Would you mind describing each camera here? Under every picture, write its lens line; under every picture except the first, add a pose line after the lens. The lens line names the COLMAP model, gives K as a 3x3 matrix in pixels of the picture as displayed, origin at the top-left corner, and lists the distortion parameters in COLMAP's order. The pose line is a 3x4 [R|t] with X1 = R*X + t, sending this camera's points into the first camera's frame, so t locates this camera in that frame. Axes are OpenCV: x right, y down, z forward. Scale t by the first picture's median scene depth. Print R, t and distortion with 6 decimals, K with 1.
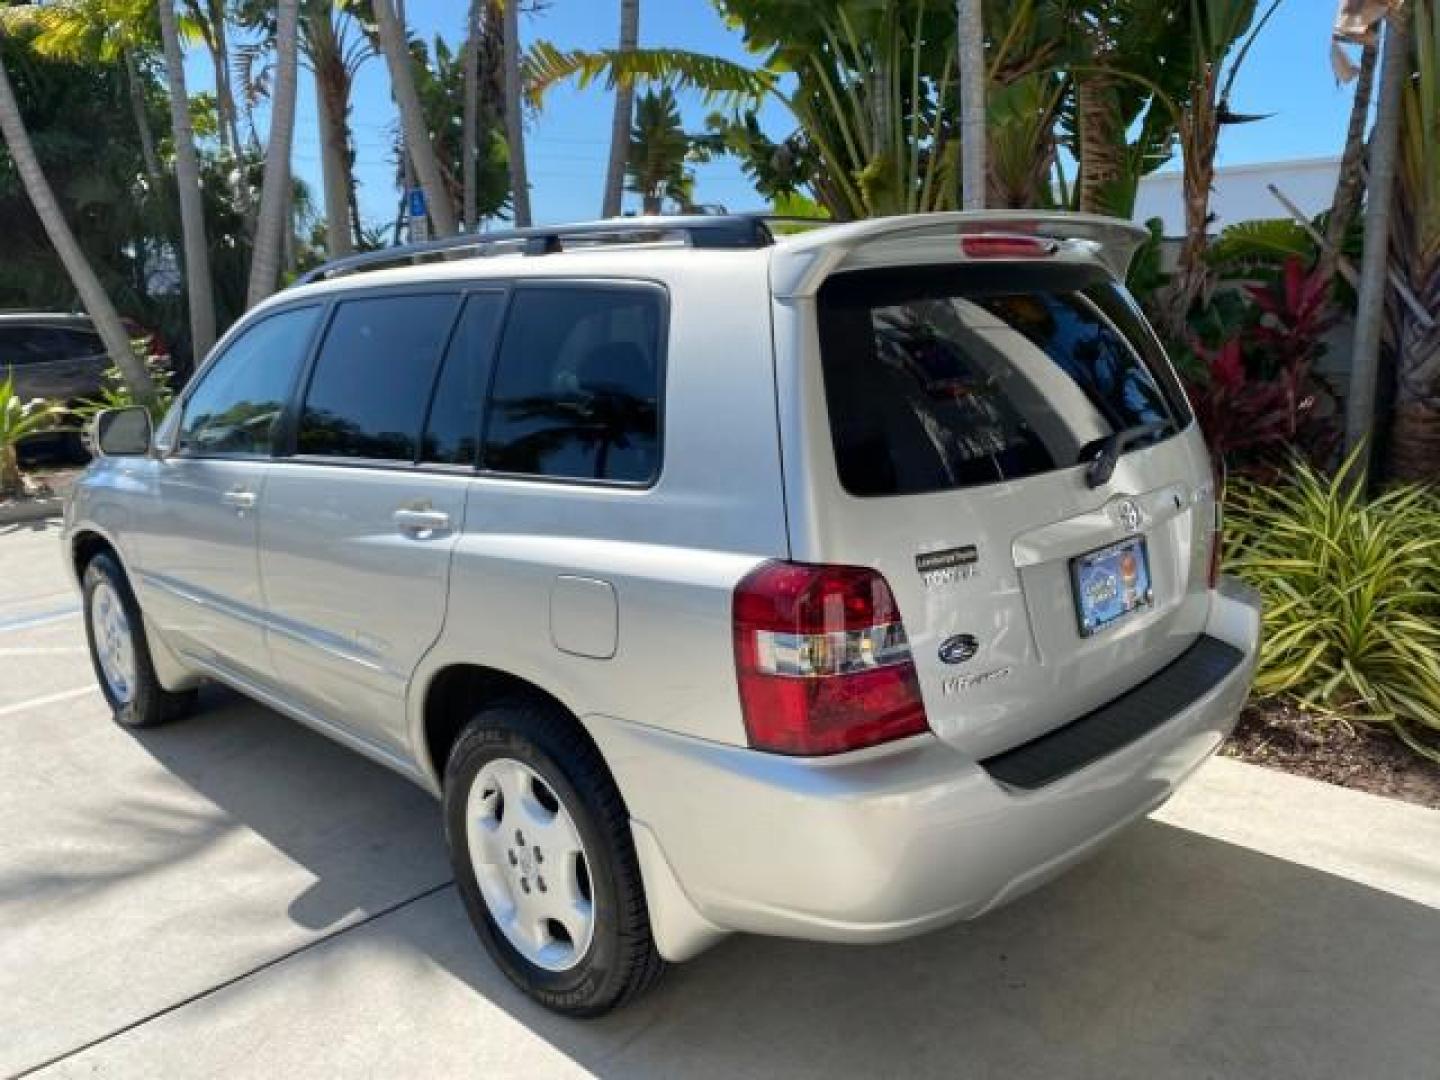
lens RADIAL K [[1109.4, 0, 716.4], [0, 1109.4, 537.0], [0, 0, 1]] dist [0.019520, -0.019391]
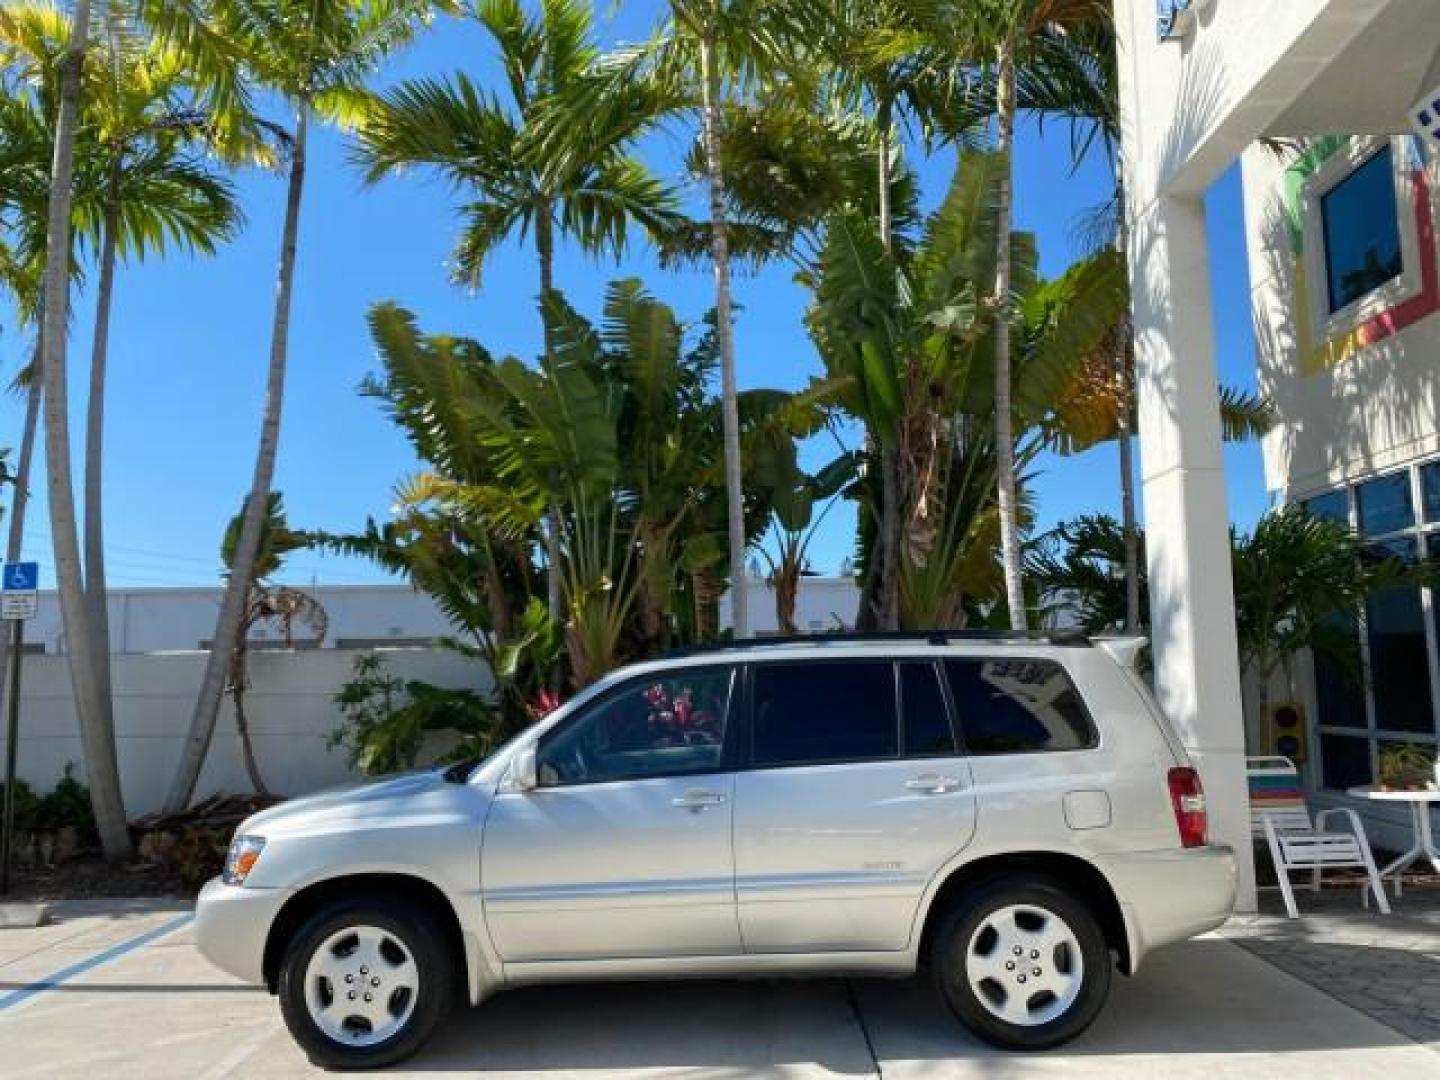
lens RADIAL K [[1109.4, 0, 711.2], [0, 1109.4, 538.8], [0, 0, 1]] dist [0.019520, -0.019391]
pose [[0.725377, 0.094899, 0.681779, -1.109739], [0.142765, 0.948174, -0.283873, 0.042273], [-0.673384, 0.303249, 0.674236, -0.070918]]
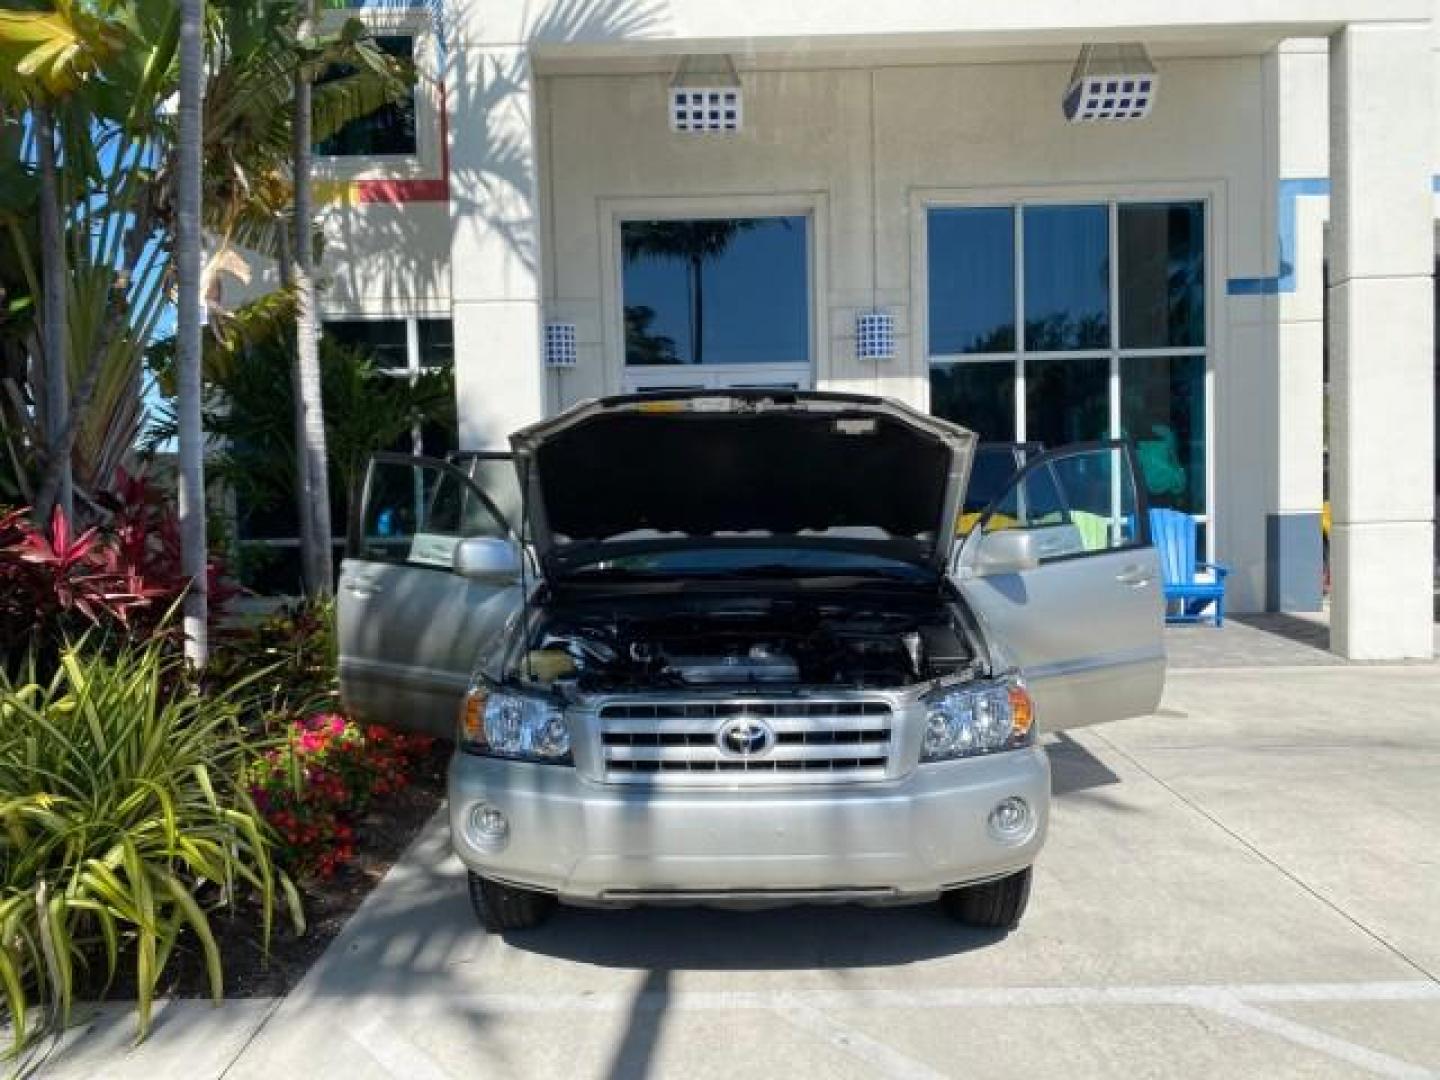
lens RADIAL K [[1109.4, 0, 723.3], [0, 1109.4, 537.4], [0, 0, 1]] dist [0.019520, -0.019391]
pose [[-0.696137, 0.005094, 0.717890, -1.058770], [0.188654, 0.966129, 0.176082, -0.324133], [-0.692678, 0.258010, -0.673519, 1.761897]]
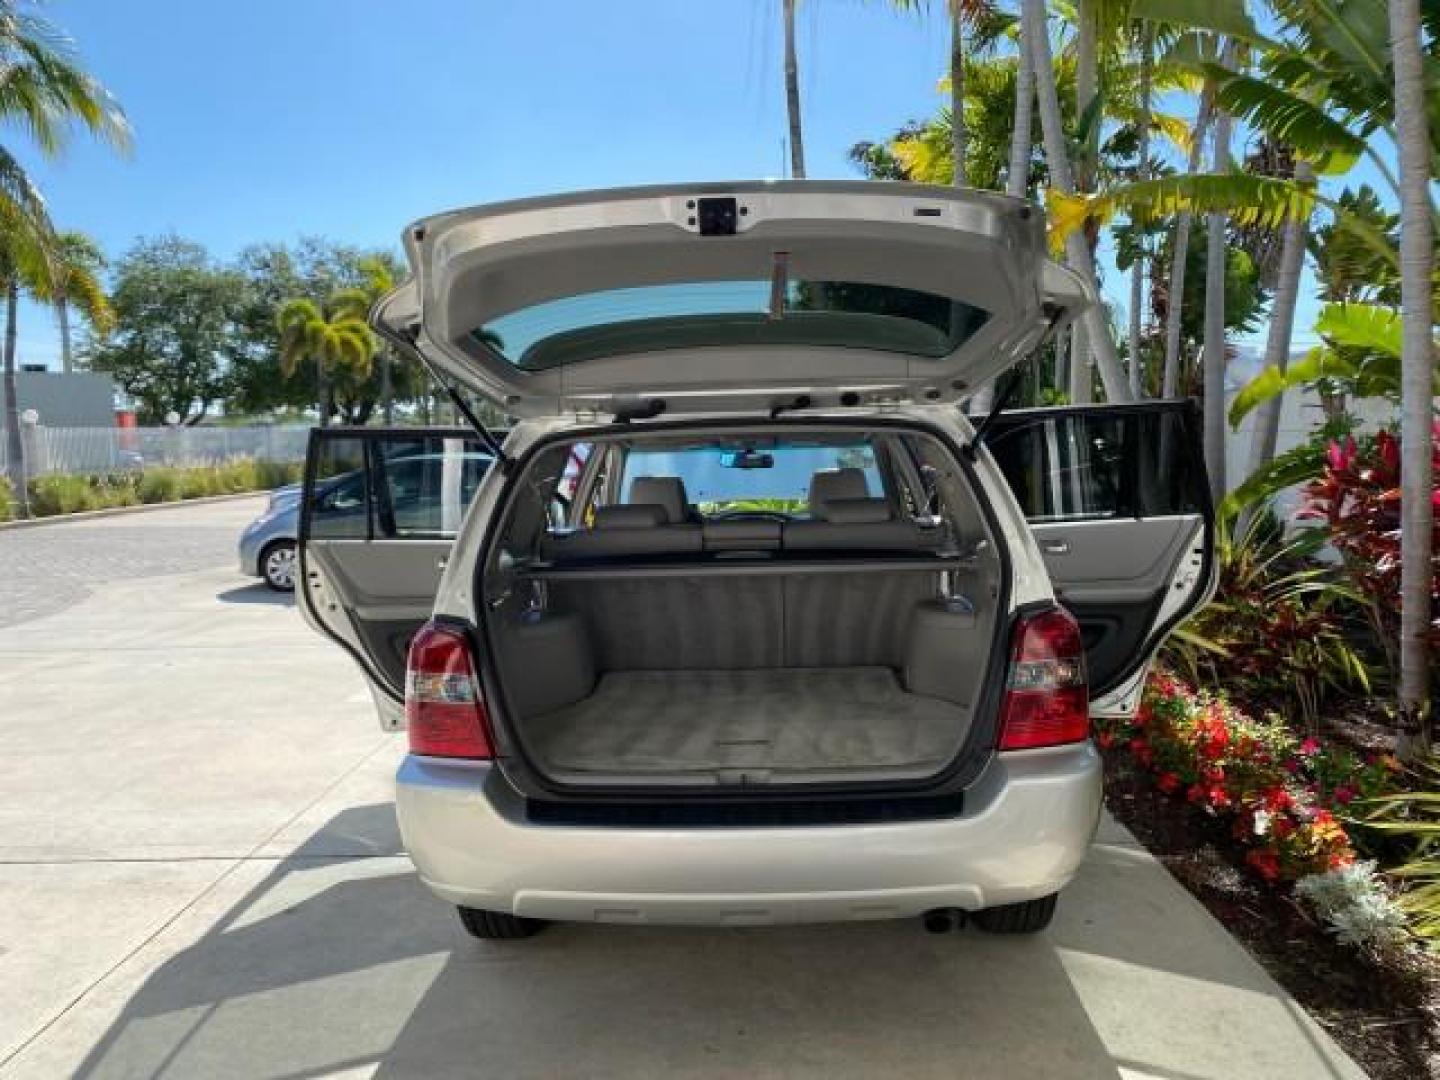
lens RADIAL K [[1109.4, 0, 722.9], [0, 1109.4, 549.2], [0, 0, 1]] dist [0.019520, -0.019391]
pose [[0.683248, 0.087173, -0.724964, 0.638991], [-0.145247, 0.989233, -0.017940, -0.048882], [0.715595, 0.117556, 0.688553, 0.098127]]
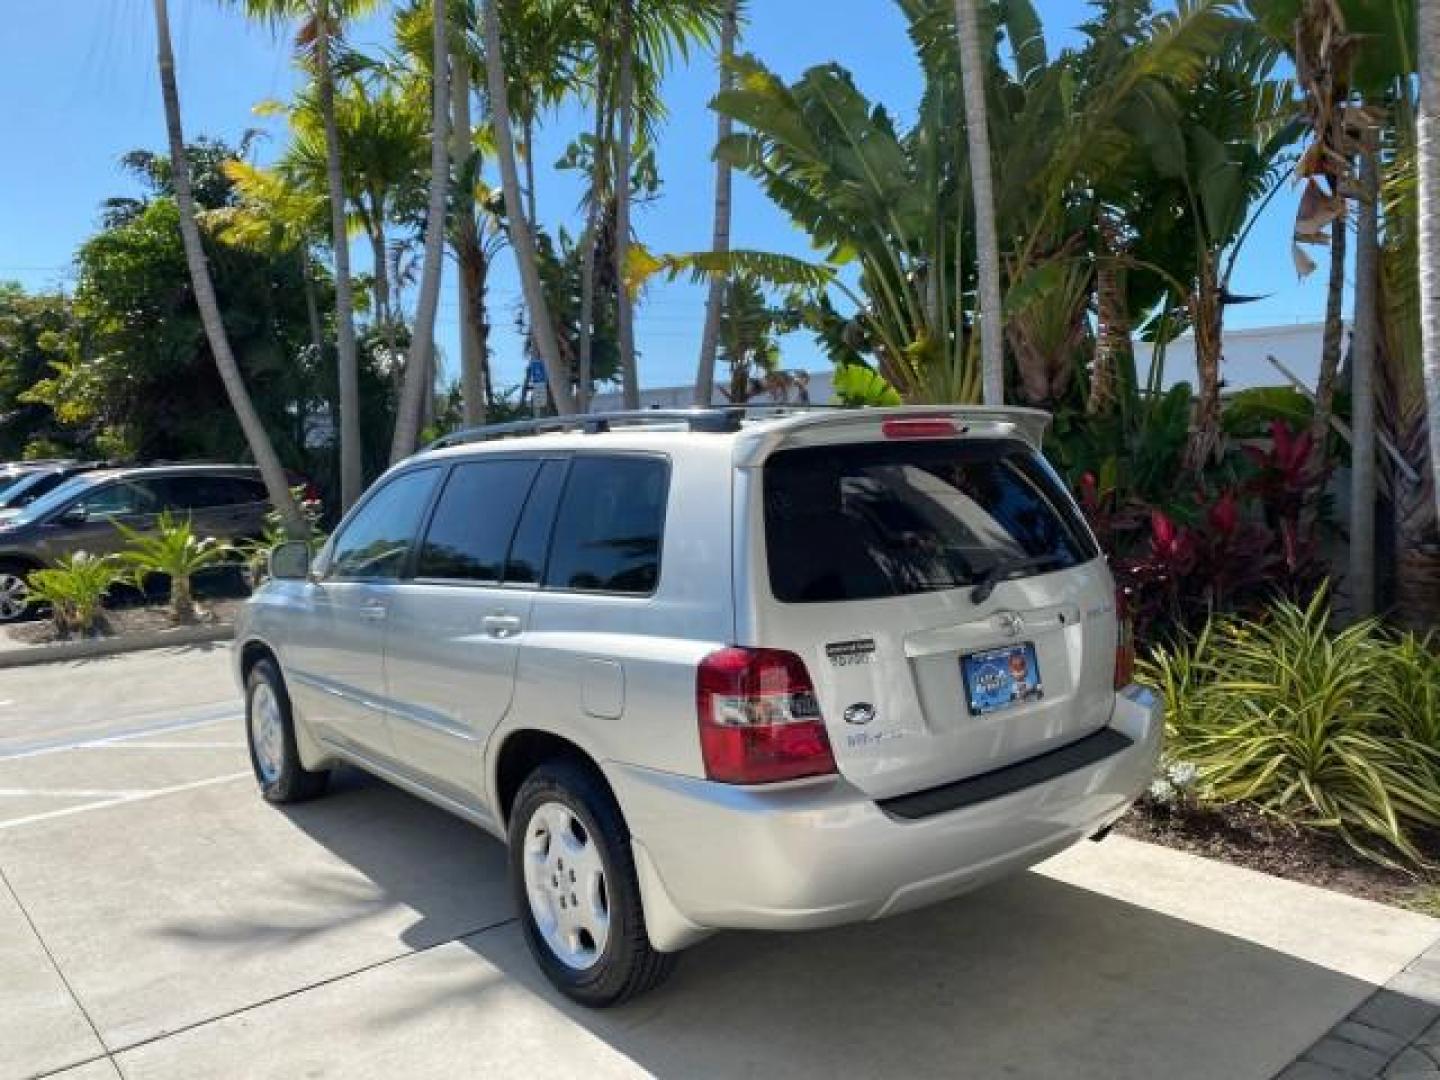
lens RADIAL K [[1109.4, 0, 716.6], [0, 1109.4, 535.0], [0, 0, 1]] dist [0.019520, -0.019391]
pose [[0.994264, 0.006632, -0.106752, 0.086935], [-0.020565, 0.991307, -0.129951, 0.029200], [0.104962, 0.131401, 0.985757, -0.199546]]
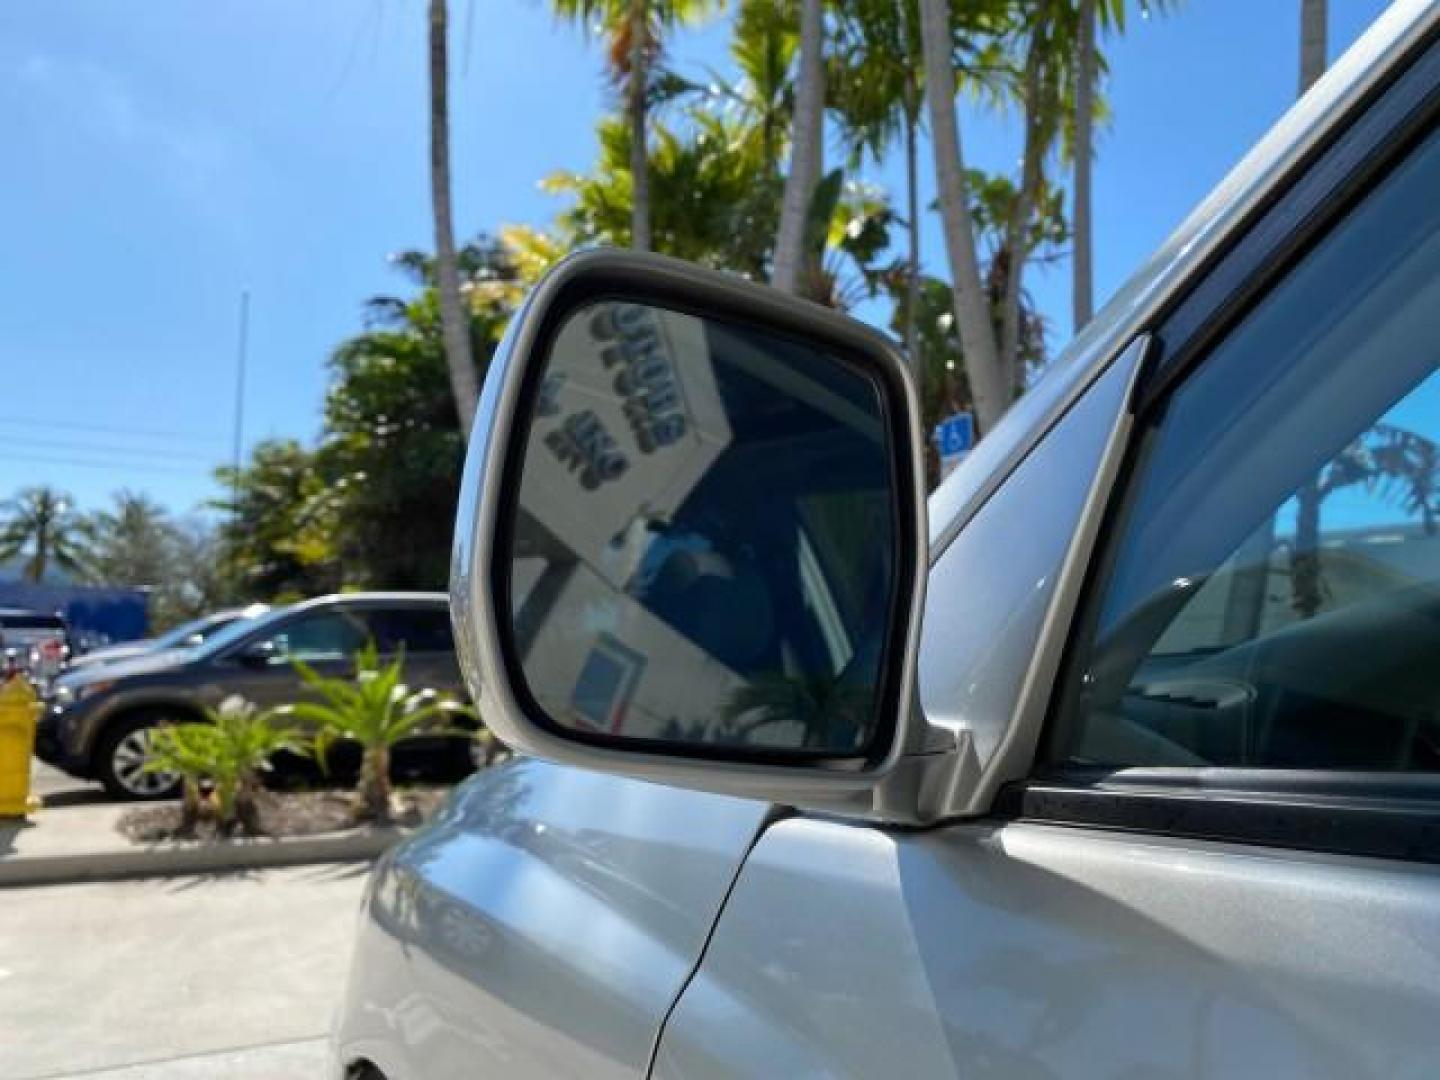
lens RADIAL K [[1109.4, 0, 723.3], [0, 1109.4, 556.8], [0, 0, 1]] dist [0.019520, -0.019391]
pose [[0.952691, 0.018586, -0.303371, -0.446152], [-0.104939, 0.956864, -0.270922, -0.063162], [0.285250, 0.289940, 0.913547, 0.799269]]
